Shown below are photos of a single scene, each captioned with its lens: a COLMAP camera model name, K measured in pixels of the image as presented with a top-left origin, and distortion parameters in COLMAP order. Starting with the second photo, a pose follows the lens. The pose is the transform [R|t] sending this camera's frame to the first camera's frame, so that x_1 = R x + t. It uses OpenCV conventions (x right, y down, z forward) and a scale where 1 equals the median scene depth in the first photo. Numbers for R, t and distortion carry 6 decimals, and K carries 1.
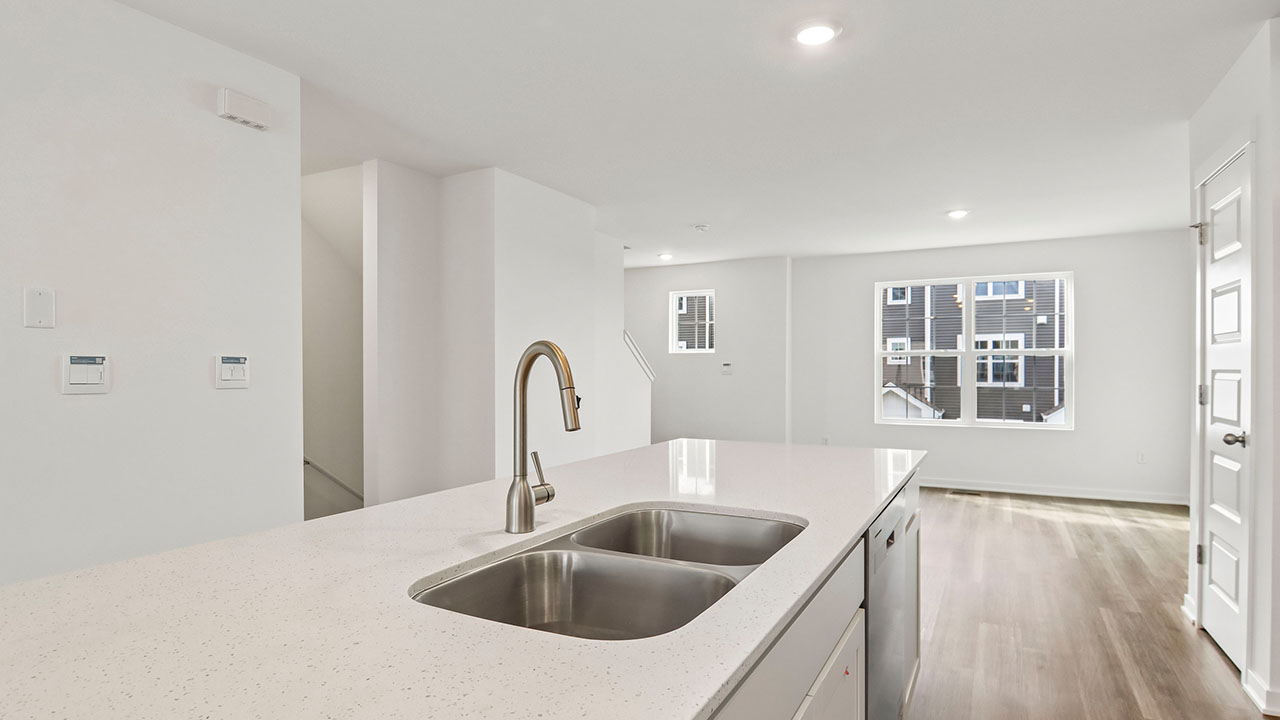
lens RADIAL K [[663.0, 0, 640.0], [0, 663.0, 360.0], [0, 0, 1]] dist [-0.000895, -0.000049]
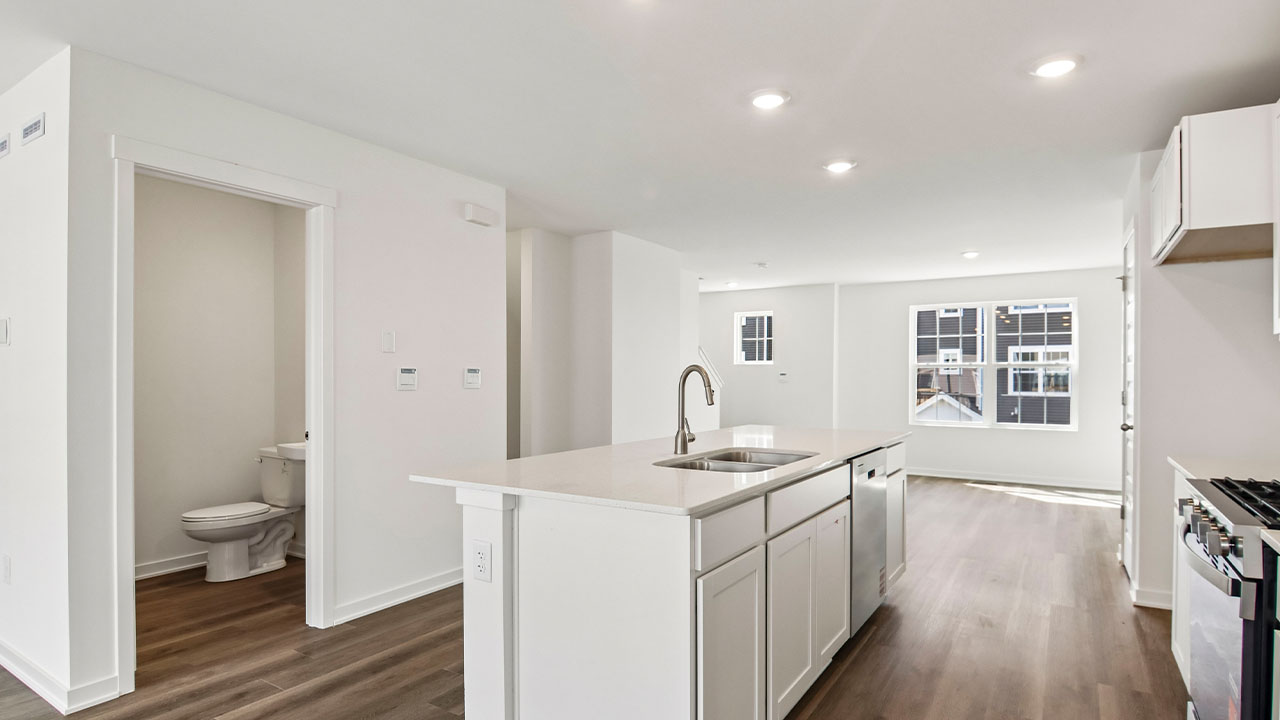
lens RADIAL K [[663.7, 0, 646.8], [0, 663.7, 378.5], [0, 0, 1]] dist [0.000427, 0.000084]
pose [[0.997285, 0.005789, -0.073414, -0.035469], [-0.004675, 0.999872, 0.015334, -0.003871], [0.073494, -0.014949, 0.997184, -0.291154]]
